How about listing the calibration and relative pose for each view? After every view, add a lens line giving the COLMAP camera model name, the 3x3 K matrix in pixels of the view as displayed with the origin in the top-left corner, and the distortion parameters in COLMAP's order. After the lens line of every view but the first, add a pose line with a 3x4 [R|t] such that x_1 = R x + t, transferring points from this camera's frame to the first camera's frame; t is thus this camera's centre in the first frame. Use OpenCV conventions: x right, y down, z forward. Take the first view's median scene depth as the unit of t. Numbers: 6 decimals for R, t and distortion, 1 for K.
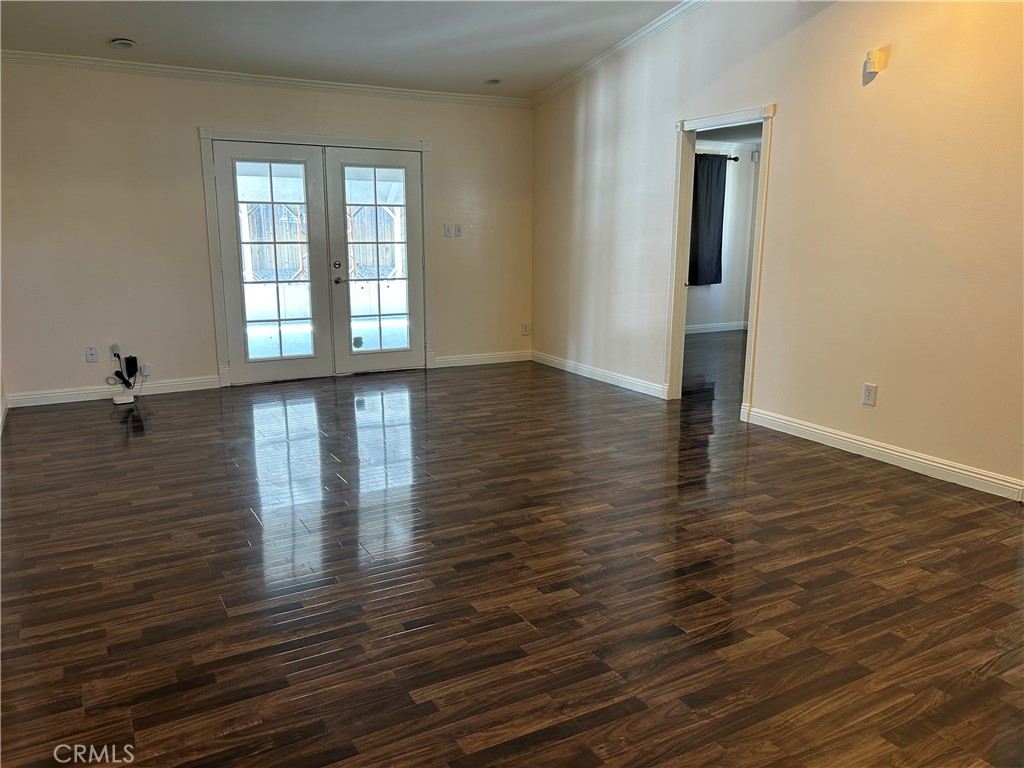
lens RADIAL K [[772.3, 0, 509.2], [0, 772.3, 387.1], [0, 0, 1]] dist [0.056350, -0.065643]
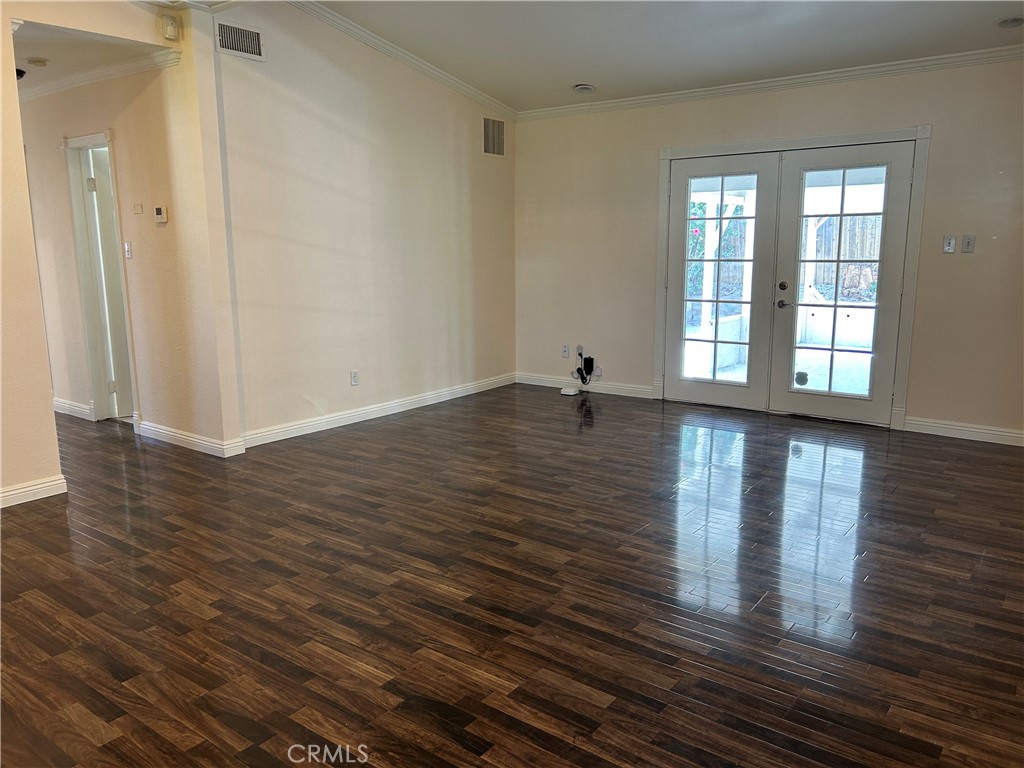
lens RADIAL K [[772.3, 0, 509.2], [0, 772.3, 387.1], [0, 0, 1]] dist [0.056350, -0.065643]
pose [[0.389465, 0.162760, -0.906547, 0.475035], [-0.174151, 0.979521, 0.101044, -0.083506], [0.904427, 0.118523, 0.409834, 0.389993]]
